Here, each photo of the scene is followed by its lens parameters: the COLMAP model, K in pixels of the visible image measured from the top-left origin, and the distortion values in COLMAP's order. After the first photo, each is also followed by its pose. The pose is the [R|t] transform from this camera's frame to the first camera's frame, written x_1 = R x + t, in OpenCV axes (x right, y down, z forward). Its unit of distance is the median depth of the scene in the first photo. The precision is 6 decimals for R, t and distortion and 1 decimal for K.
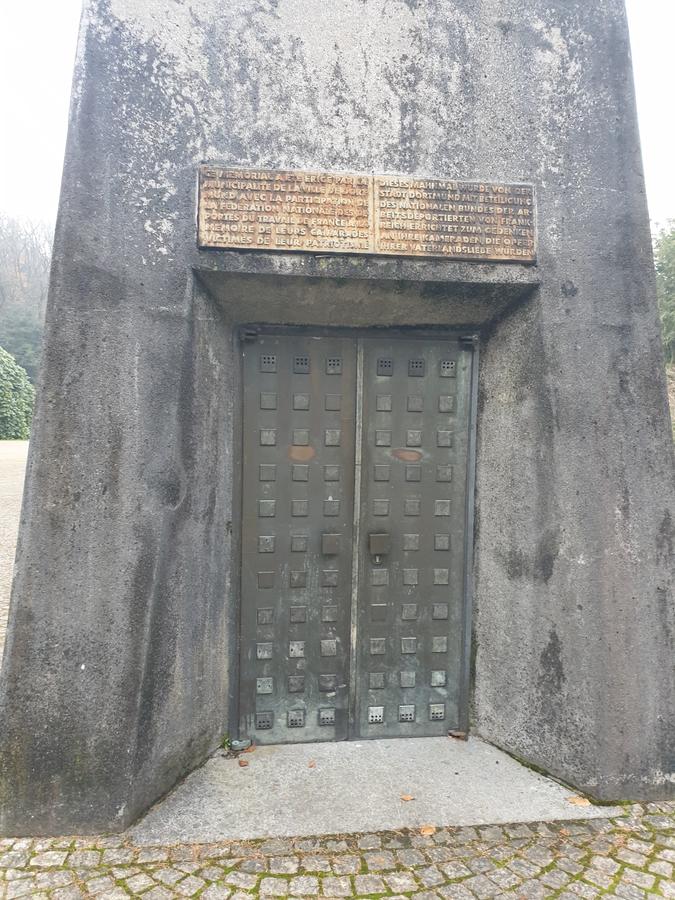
lens RADIAL K [[680.2, 0, 337.5], [0, 680.2, 450.0], [0, 0, 1]] dist [0.031188, -0.007666]
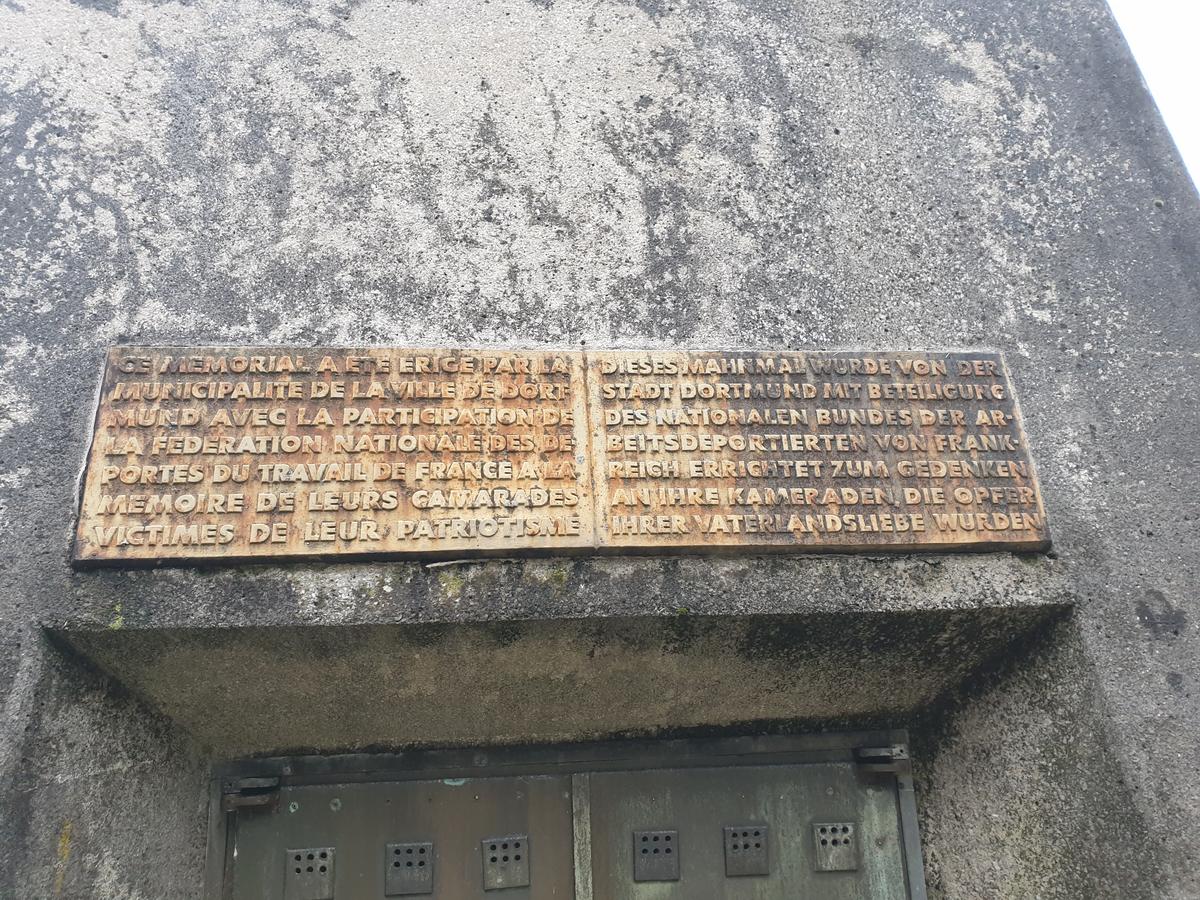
lens RADIAL K [[907.0, 0, 600.0], [0, 907.0, 450.0], [0, 0, 1]] dist [0.031188, -0.007666]
pose [[0.998473, -0.055225, -0.001299, 0.058609], [0.051731, 0.943035, -0.328647, -0.179625], [0.019375, 0.328078, 0.944452, 0.535747]]
